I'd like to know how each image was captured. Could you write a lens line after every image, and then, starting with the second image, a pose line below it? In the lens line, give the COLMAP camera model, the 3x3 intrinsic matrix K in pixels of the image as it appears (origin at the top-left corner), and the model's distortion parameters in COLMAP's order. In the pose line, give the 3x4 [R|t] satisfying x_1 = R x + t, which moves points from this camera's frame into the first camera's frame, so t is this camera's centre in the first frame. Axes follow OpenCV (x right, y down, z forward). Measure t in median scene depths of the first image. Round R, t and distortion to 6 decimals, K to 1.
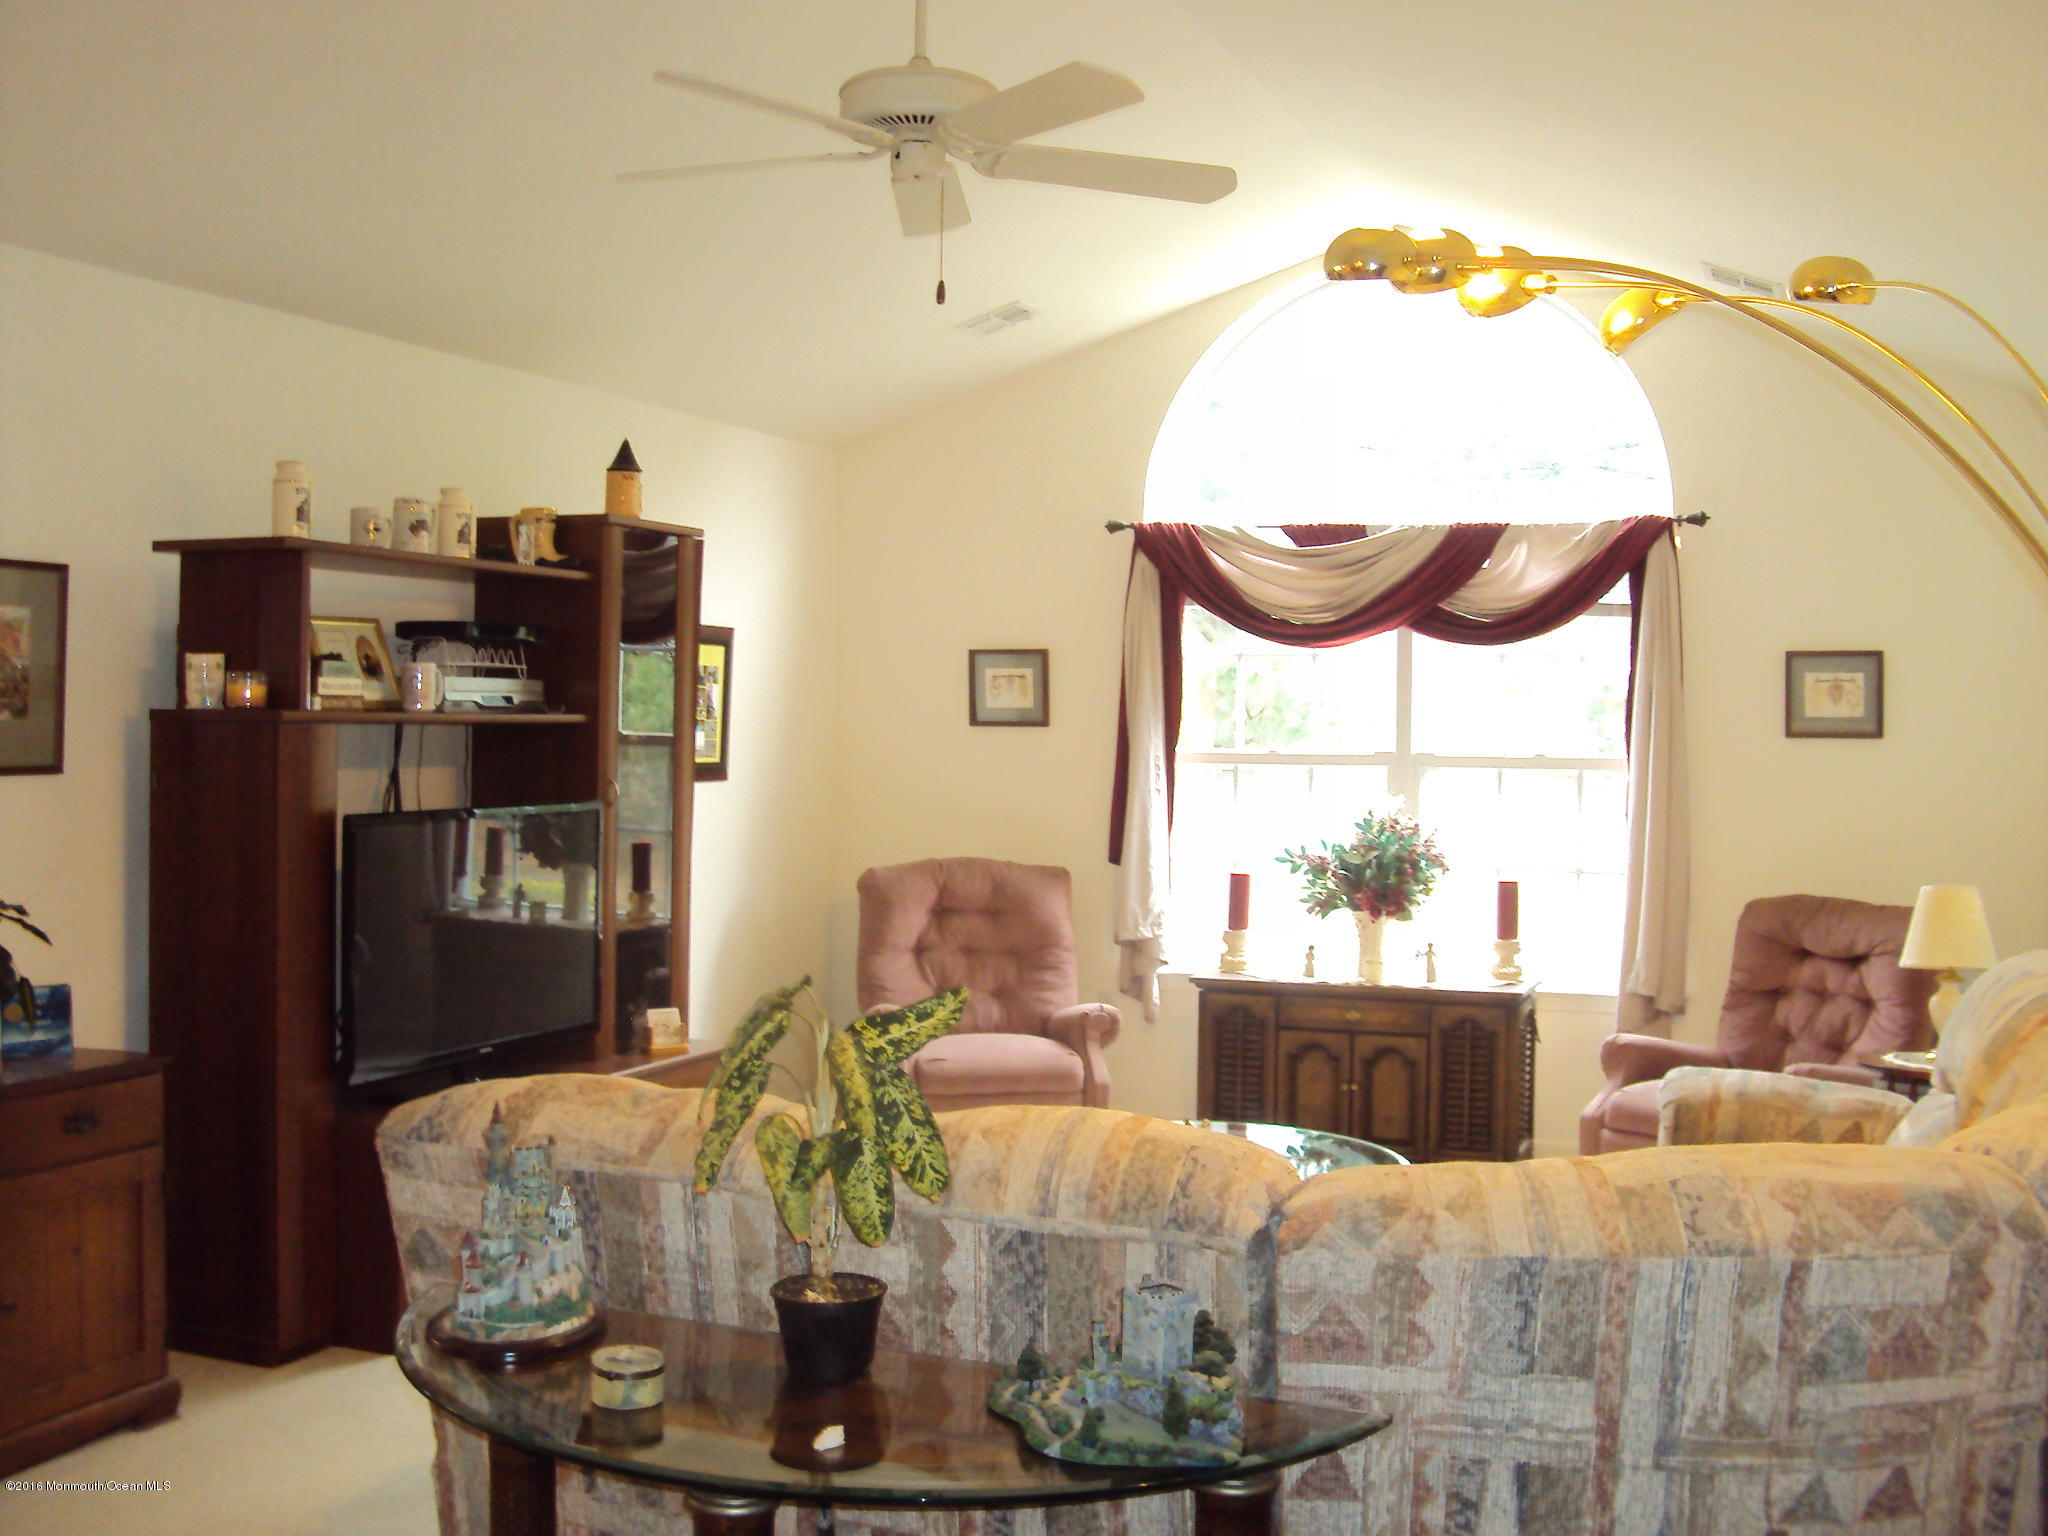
lens RADIAL K [[2152.1, 0, 1006.2], [0, 2152.1, 740.0], [0, 0, 1]] dist [-0.193616, 0.216366]
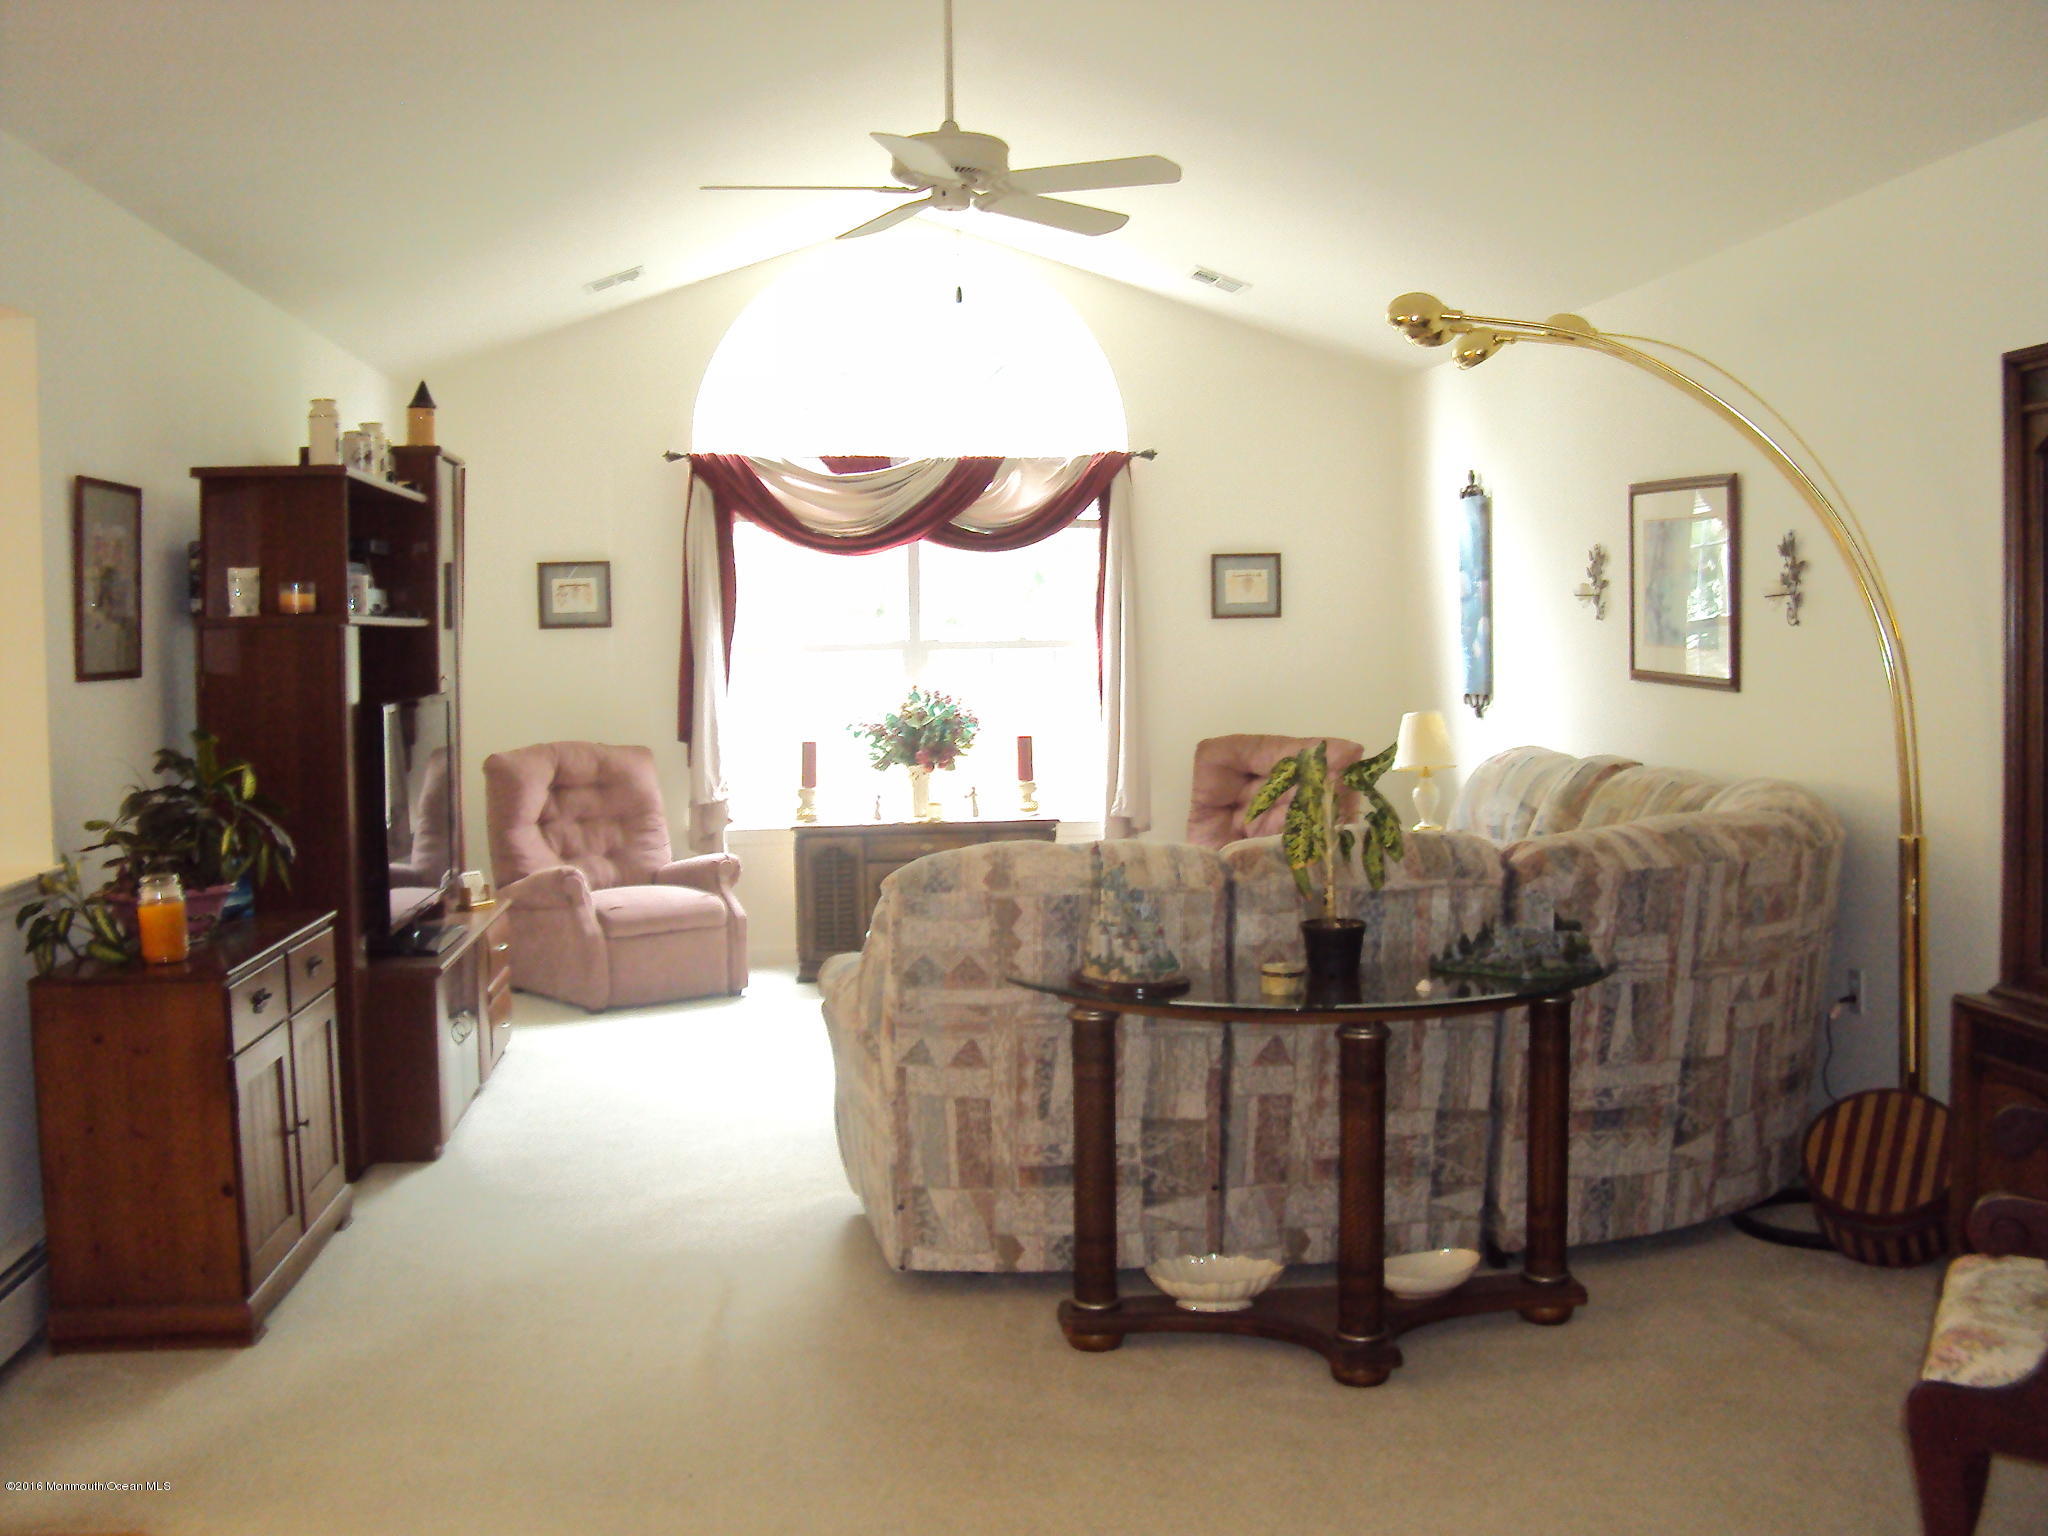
lens RADIAL K [[2152.1, 0, 1006.2], [0, 2152.1, 740.0], [0, 0, 1]] dist [-0.193616, 0.216366]
pose [[0.875642, -0.048954, 0.480473, -0.399215], [0.029962, 0.998440, 0.047124, 0.007516], [-0.482030, -0.026868, 0.875743, -0.133051]]
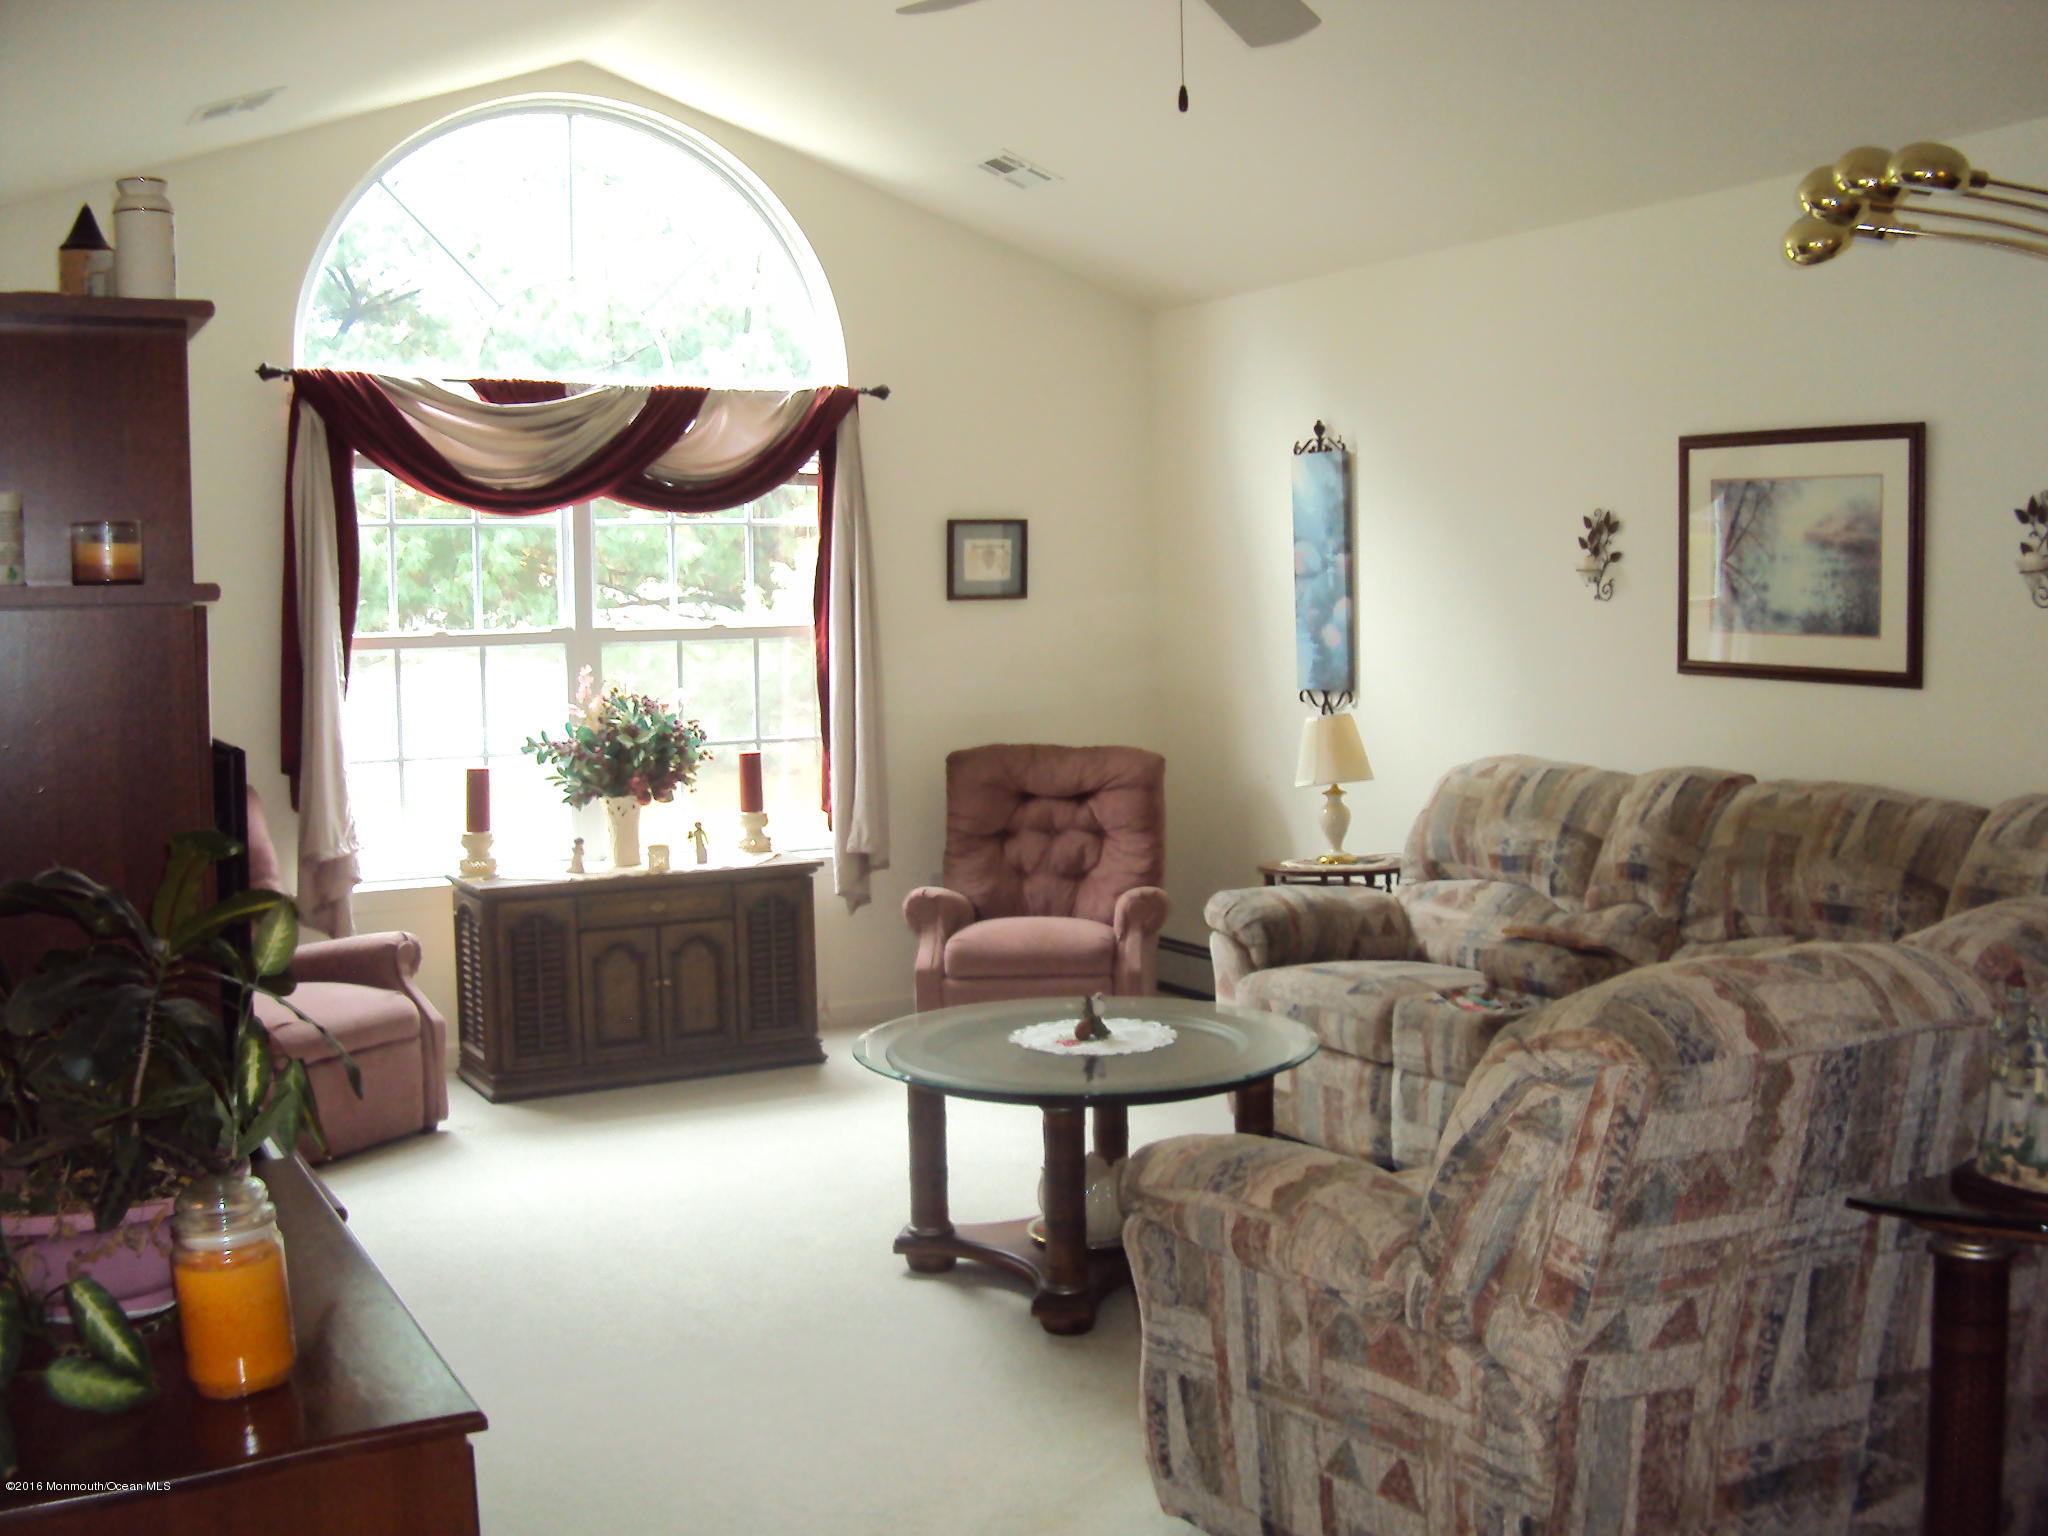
lens RADIAL K [[2152.1, 0, 1006.2], [0, 2152.1, 740.0], [0, 0, 1]] dist [-0.193616, 0.216366]
pose [[0.620806, -0.070847, 0.780756, -0.465350], [0.031262, 0.997353, 0.065643, -0.001135], [-0.783341, -0.016343, 0.621378, 0.292001]]
